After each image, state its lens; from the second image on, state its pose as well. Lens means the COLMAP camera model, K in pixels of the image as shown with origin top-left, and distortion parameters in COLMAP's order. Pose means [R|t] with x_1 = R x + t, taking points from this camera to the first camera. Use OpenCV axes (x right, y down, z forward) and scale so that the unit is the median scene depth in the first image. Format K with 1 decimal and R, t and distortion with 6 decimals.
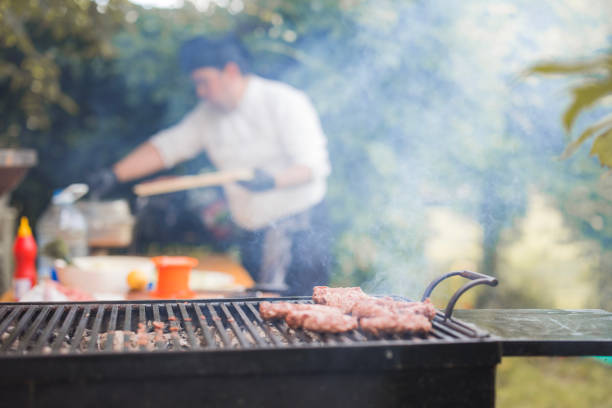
lens RADIAL K [[891.5, 0, 307.5], [0, 891.5, 208.8], [0, 0, 1]] dist [-0.053139, 0.000000]
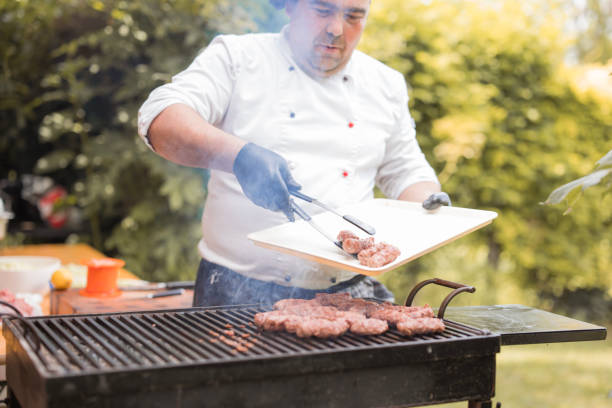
lens RADIAL K [[891.5, 0, 303.3], [0, 891.5, 212.8], [0, 0, 1]] dist [-0.053139, 0.000000]
pose [[0.962378, -0.000751, 0.271712, -0.386725], [-0.008590, 0.999412, 0.033187, -0.072392], [-0.271577, -0.034273, 0.961806, -0.190925]]
